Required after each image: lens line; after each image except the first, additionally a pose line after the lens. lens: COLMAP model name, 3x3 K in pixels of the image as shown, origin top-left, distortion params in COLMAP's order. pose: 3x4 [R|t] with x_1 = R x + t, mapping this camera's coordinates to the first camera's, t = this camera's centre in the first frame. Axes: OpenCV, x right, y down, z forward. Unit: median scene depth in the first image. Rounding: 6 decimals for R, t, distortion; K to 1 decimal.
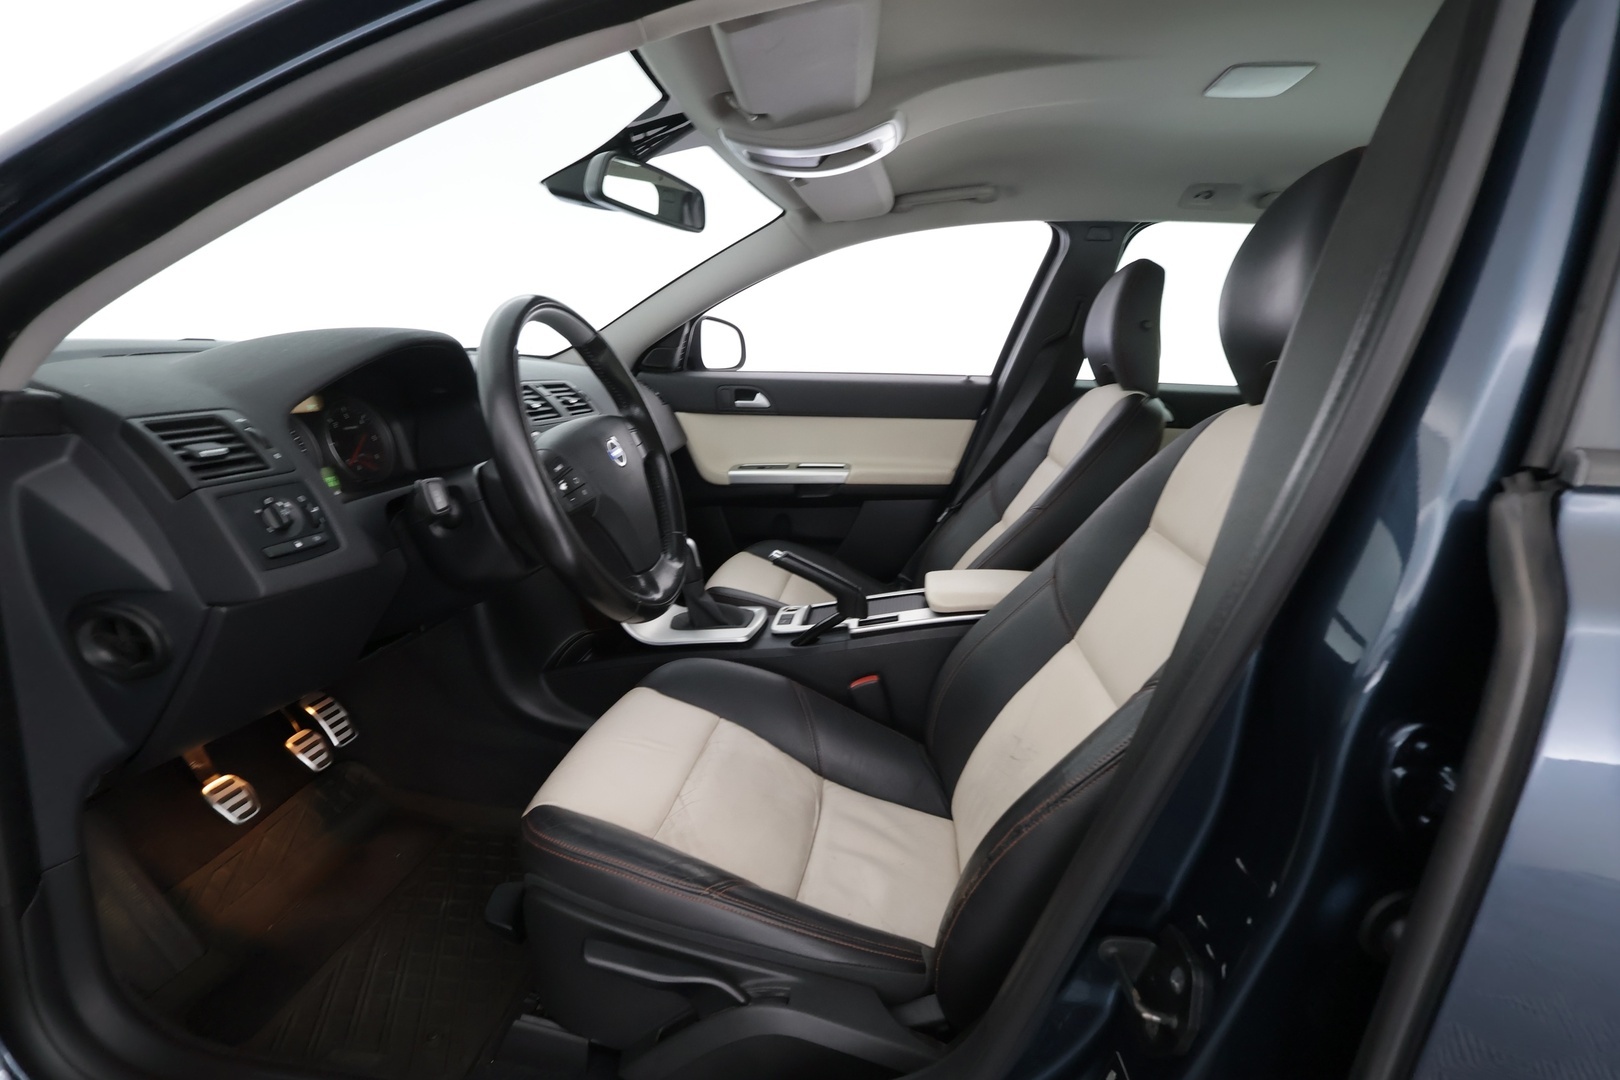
lens RADIAL K [[779.5, 0, 811.6], [0, 779.5, 538.3], [0, 0, 1]] dist [-0.002299, -0.000342]
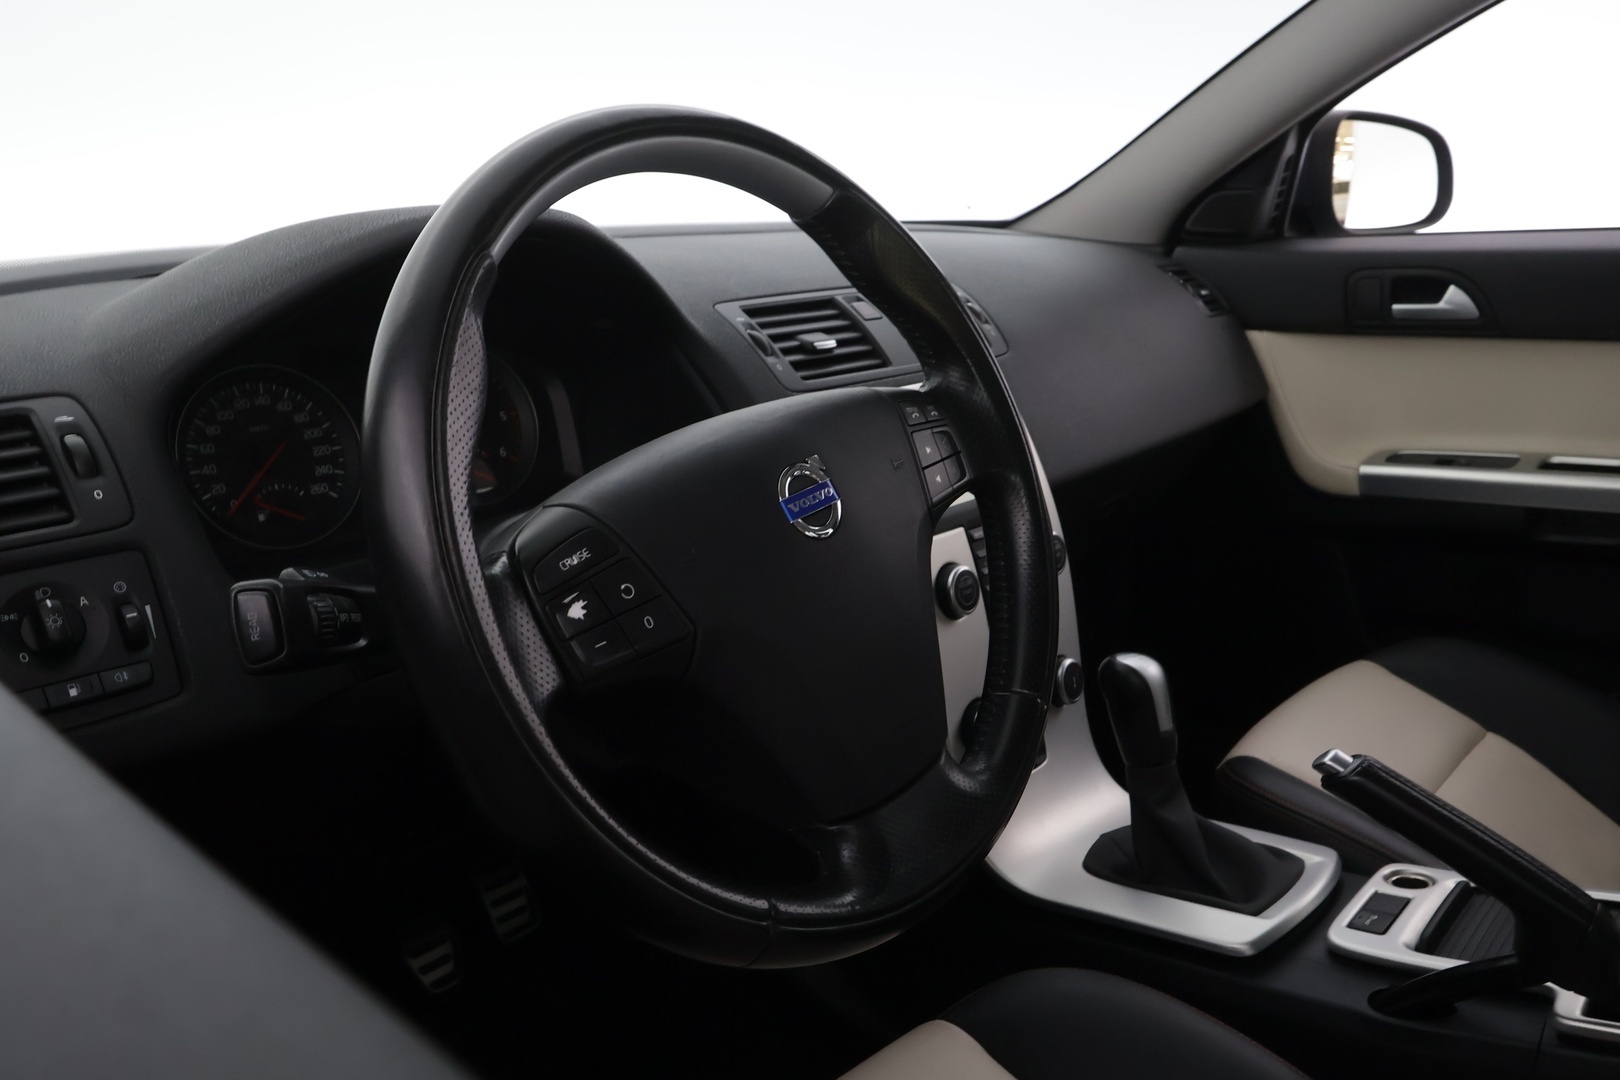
lens RADIAL K [[1262.0, 0, 809.1], [0, 1262.0, 537.5], [0, 0, 1]] dist [0.000993, -0.003060]
pose [[0.812766, 0.092787, -0.575155, 0.054101], [-0.074536, 0.995684, 0.055299, -0.063036], [0.577803, -0.002076, 0.816173, 0.246555]]
